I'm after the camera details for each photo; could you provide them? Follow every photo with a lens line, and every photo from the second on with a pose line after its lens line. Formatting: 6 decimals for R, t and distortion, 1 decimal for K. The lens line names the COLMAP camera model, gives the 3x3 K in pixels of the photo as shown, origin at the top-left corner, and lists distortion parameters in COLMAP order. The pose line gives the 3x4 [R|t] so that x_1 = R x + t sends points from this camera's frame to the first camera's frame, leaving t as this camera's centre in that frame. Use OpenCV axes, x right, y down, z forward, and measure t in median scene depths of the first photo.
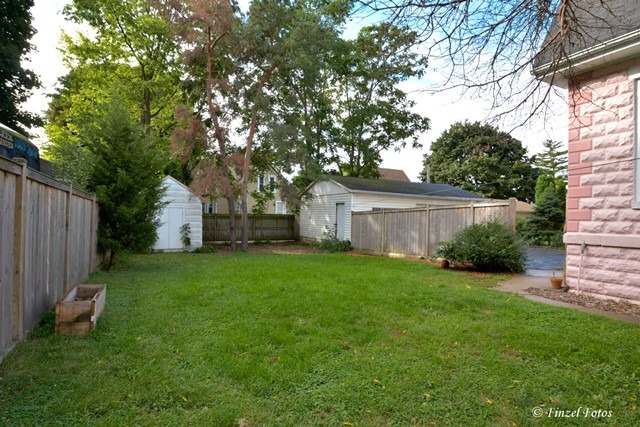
lens RADIAL K [[347.7, 0, 320.0], [0, 347.7, 213.5], [0, 0, 1]] dist [-0.000015, -0.000071]
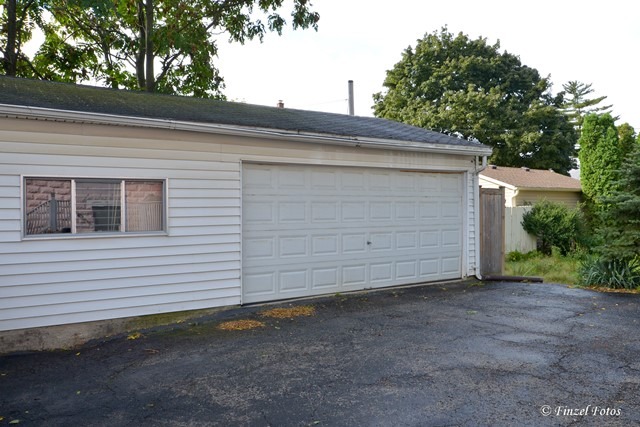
lens RADIAL K [[524.1, 0, 320.0], [0, 524.1, 213.5], [0, 0, 1]] dist [-0.093558, 0.000644]
pose [[0.989933, -0.025603, 0.139200, 0.106744], [0.023758, 0.999607, 0.014897, 0.003782], [-0.139527, -0.011440, 0.990152, 0.221294]]
